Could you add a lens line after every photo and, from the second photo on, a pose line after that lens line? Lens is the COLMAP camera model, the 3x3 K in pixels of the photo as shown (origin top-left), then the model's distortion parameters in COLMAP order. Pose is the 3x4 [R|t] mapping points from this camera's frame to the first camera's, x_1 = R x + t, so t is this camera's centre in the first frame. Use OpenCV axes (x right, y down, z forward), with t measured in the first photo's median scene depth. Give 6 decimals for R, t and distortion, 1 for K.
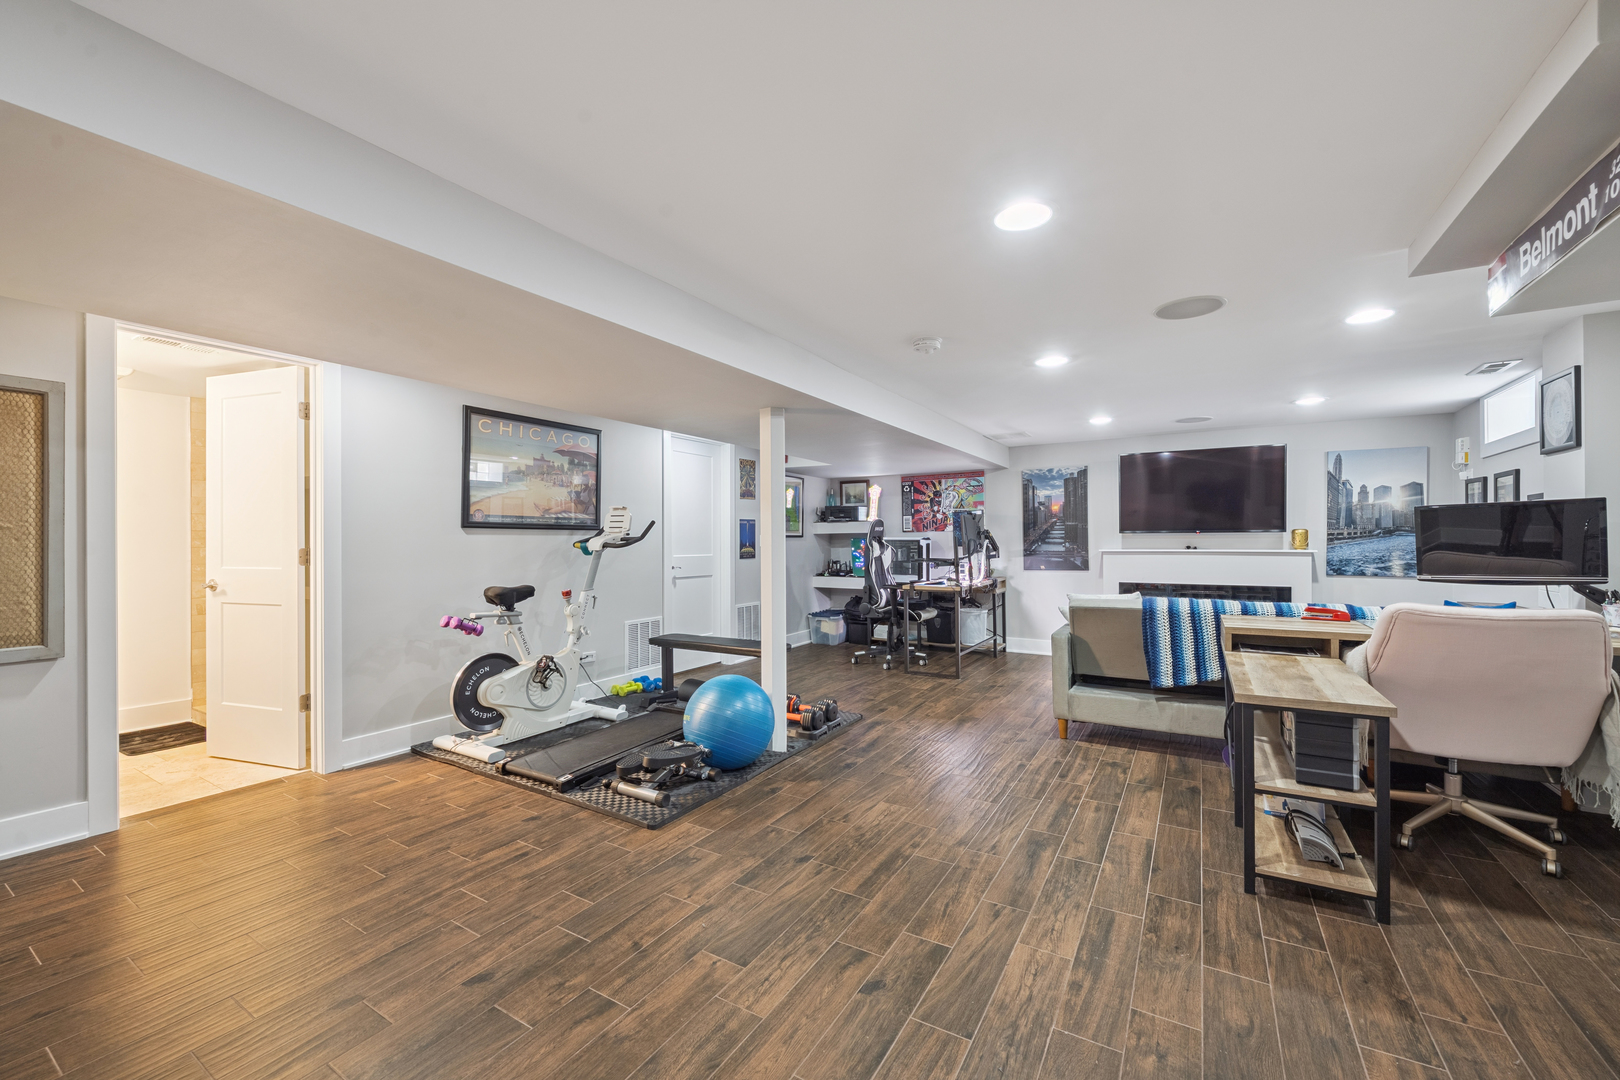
lens RADIAL K [[645.3, 0, 807.6], [0, 645.3, 538.9], [0, 0, 1]] dist [-0.003237, -0.000007]
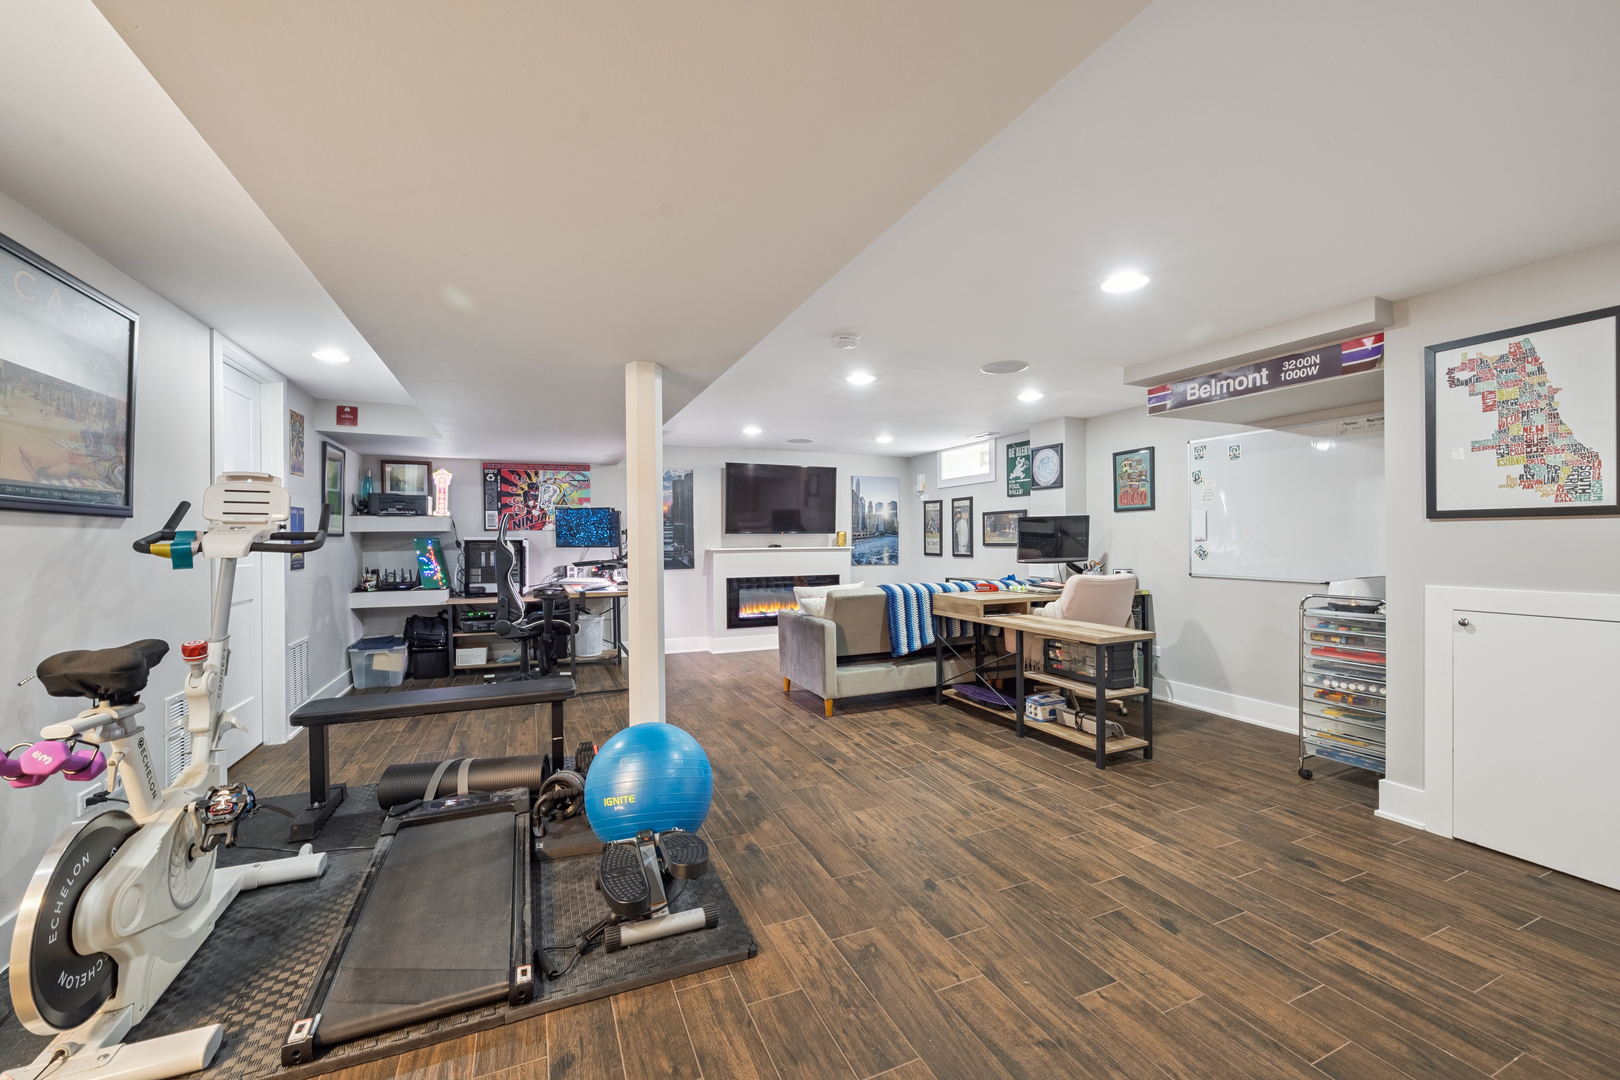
lens RADIAL K [[645.3, 0, 808.3], [0, 645.3, 540.0], [0, 0, 1]] dist [-0.003237, -0.000007]
pose [[0.575483, -0.000323, 0.817814, -0.541480], [0.002442, 0.999996, -0.001324, 0.005994], [-0.817810, 0.002759, 0.575481, 0.391312]]
